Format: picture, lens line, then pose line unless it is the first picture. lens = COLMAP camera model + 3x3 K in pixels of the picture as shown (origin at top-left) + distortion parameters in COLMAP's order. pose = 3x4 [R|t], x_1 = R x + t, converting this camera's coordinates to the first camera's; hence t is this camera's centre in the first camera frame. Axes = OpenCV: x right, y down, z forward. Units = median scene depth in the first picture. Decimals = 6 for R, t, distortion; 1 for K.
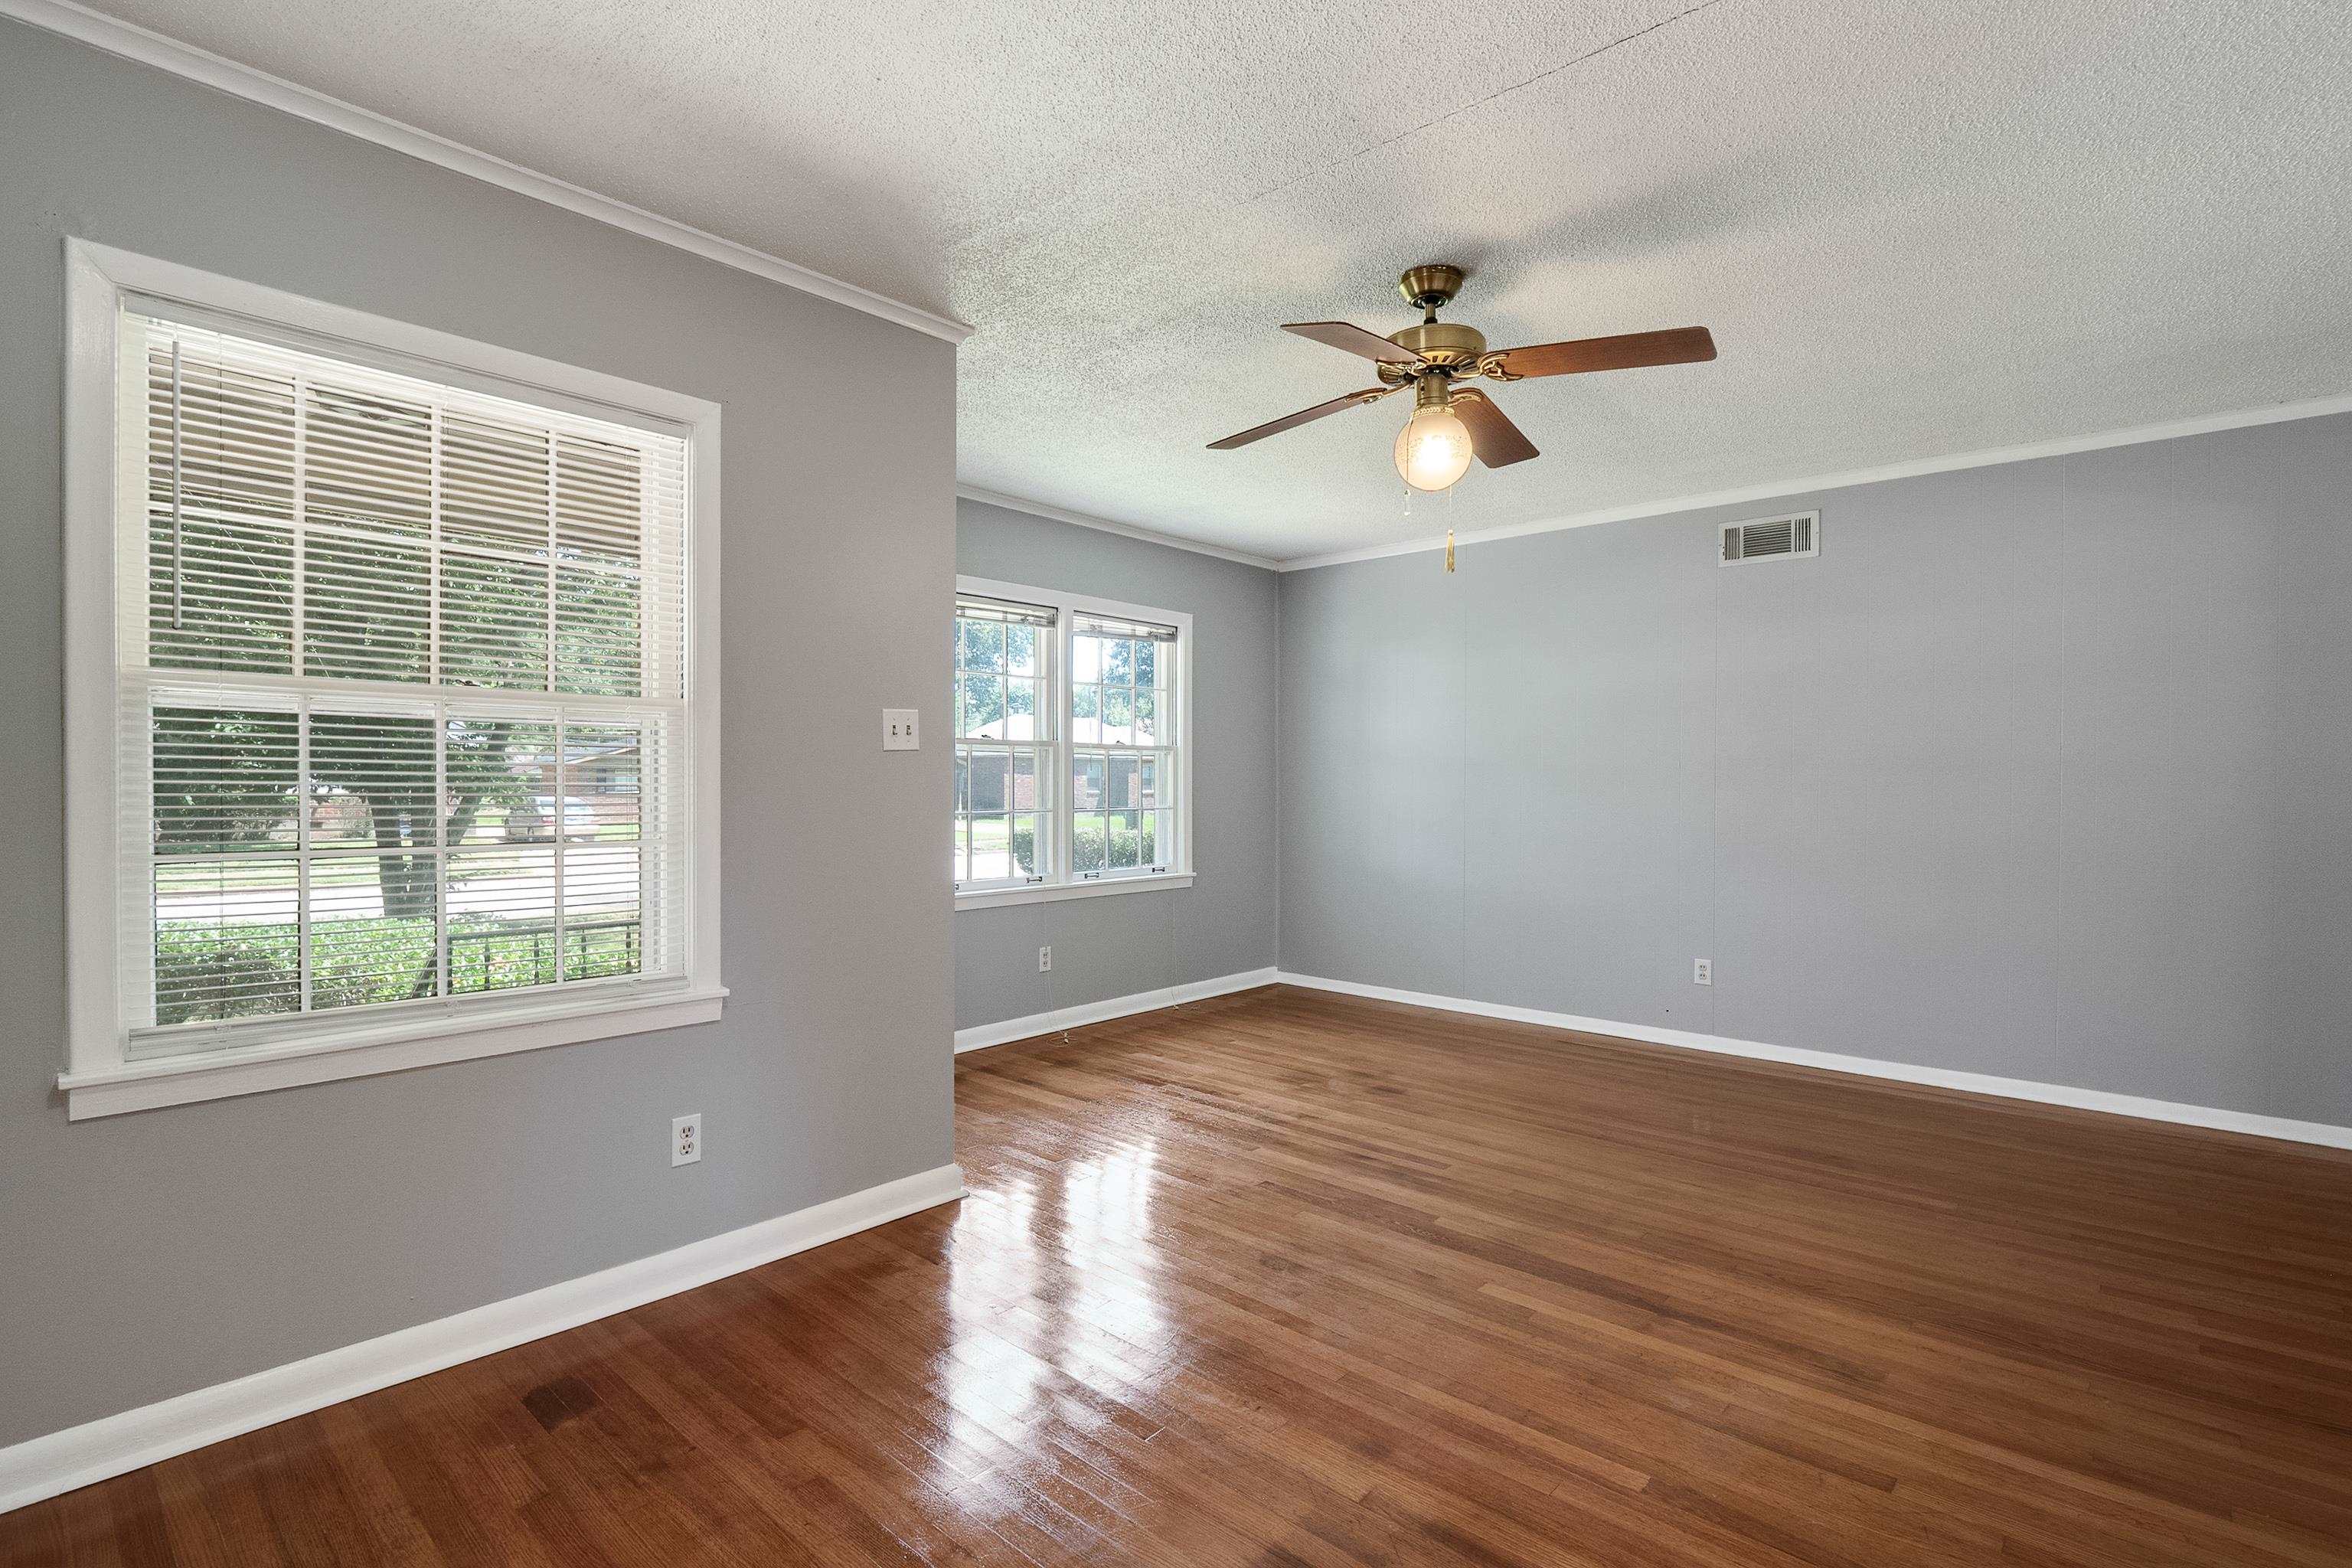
lens RADIAL K [[1111.6, 0, 1183.7], [0, 1111.6, 789.9], [0, 0, 1]] dist [-0.013049, -0.000499]
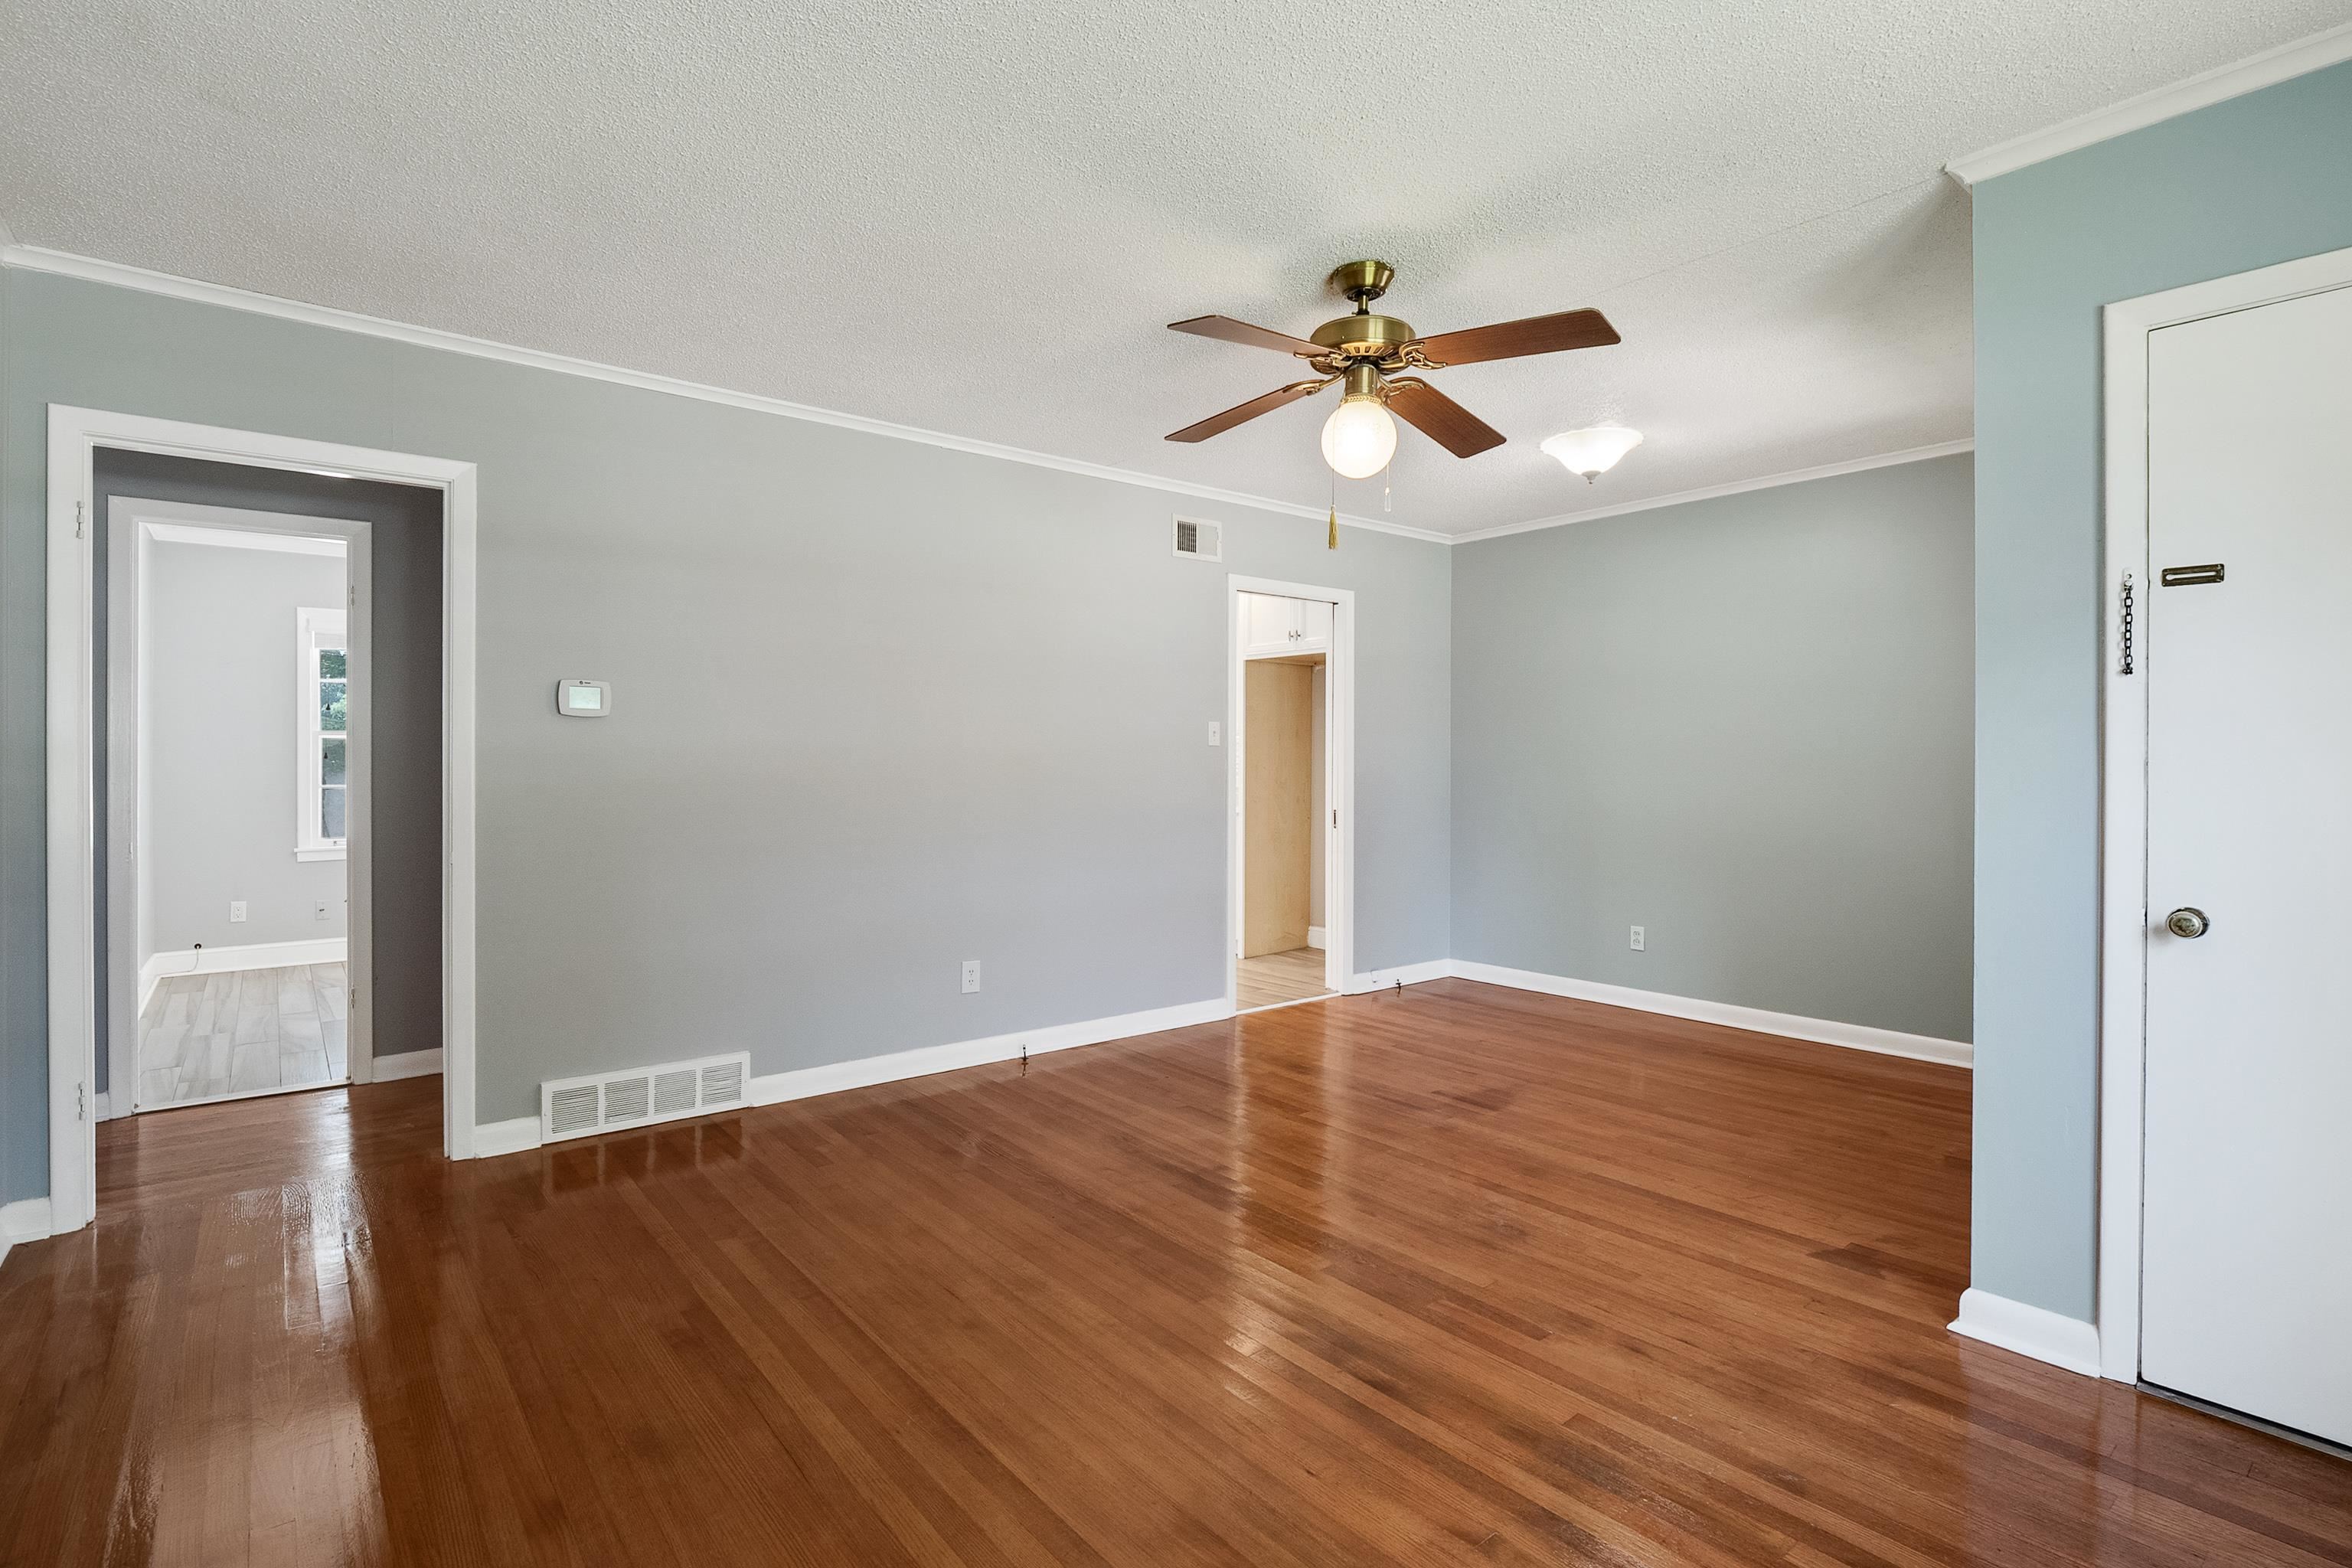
lens RADIAL K [[1118.6, 0, 1174.4], [0, 1118.6, 761.0], [0, 0, 1]] dist [-0.012485, -0.000698]
pose [[-0.987478, -0.006381, 0.157630, 0.177212], [-0.004410, 0.999908, 0.012853, -0.017734], [-0.157697, 0.011997, -0.987415, 1.583607]]
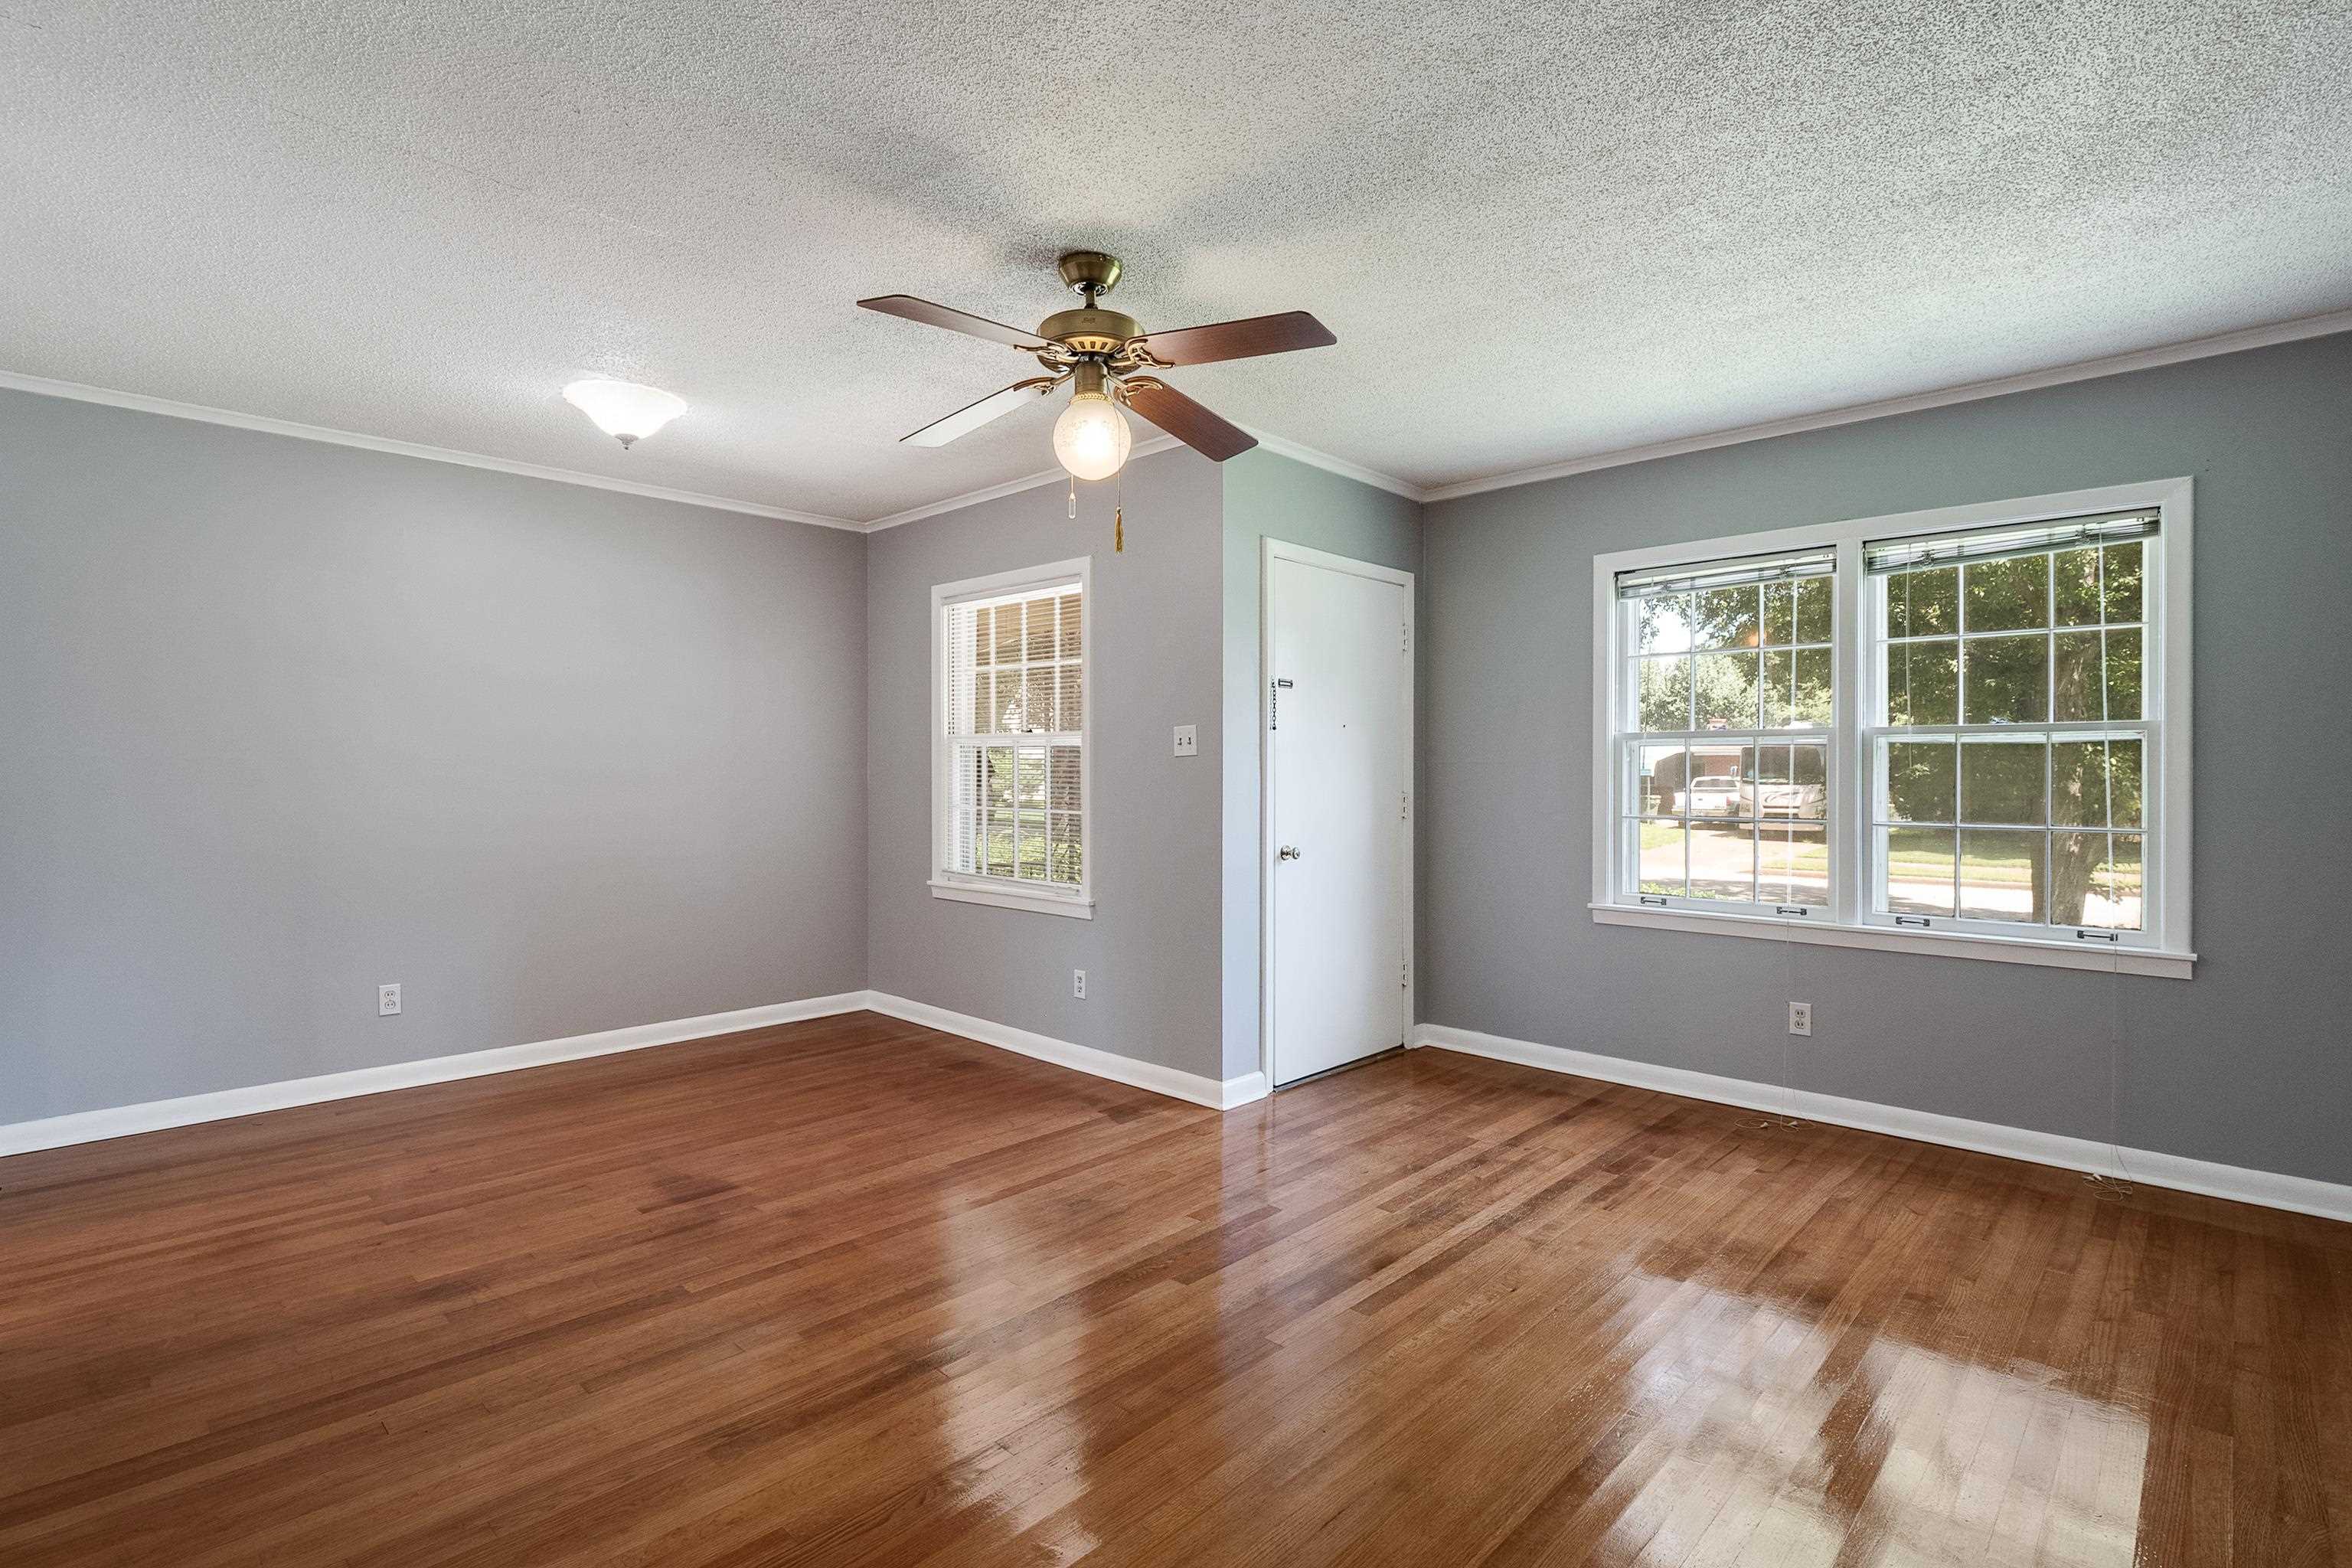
lens RADIAL K [[1113.2, 0, 1153.6], [0, 1113.2, 777.0], [0, 0, 1]] dist [-0.009614, -0.001699]
pose [[-0.043134, -0.001572, -0.999068, 0.926956], [-0.013822, 0.999904, -0.000976, -0.006658], [0.998974, 0.013767, -0.043152, 0.853070]]
